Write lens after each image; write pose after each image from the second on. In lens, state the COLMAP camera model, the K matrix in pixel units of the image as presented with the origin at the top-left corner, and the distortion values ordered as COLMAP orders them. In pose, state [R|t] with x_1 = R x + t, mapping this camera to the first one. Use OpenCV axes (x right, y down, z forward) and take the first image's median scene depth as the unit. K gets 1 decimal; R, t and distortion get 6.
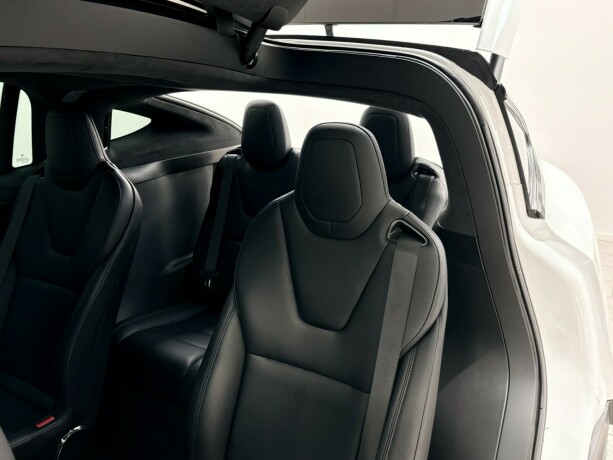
lens RADIAL K [[502.4, 0, 306.5], [0, 502.4, 230.0], [0, 0, 1]] dist [-0.003335, -0.000893]
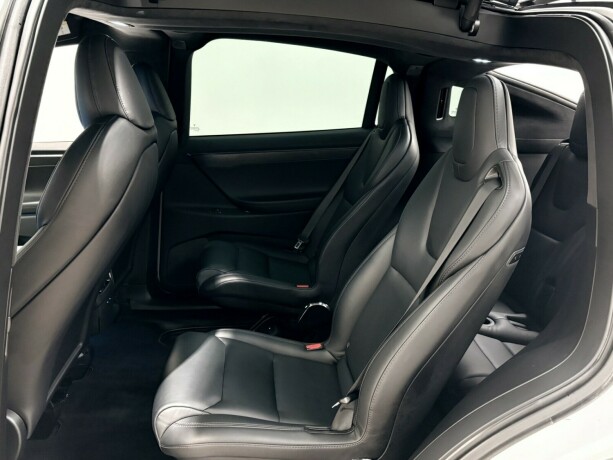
lens RADIAL K [[569.2, 0, 306.5], [0, 569.2, 230.0], [0, 0, 1]] dist [0.005624, 0.008282]
pose [[0.567265, 0.236488, -0.788850, 0.613067], [-0.292230, 0.953350, 0.075660, 0.089082], [0.769943, 0.187606, 0.609911, -0.010672]]
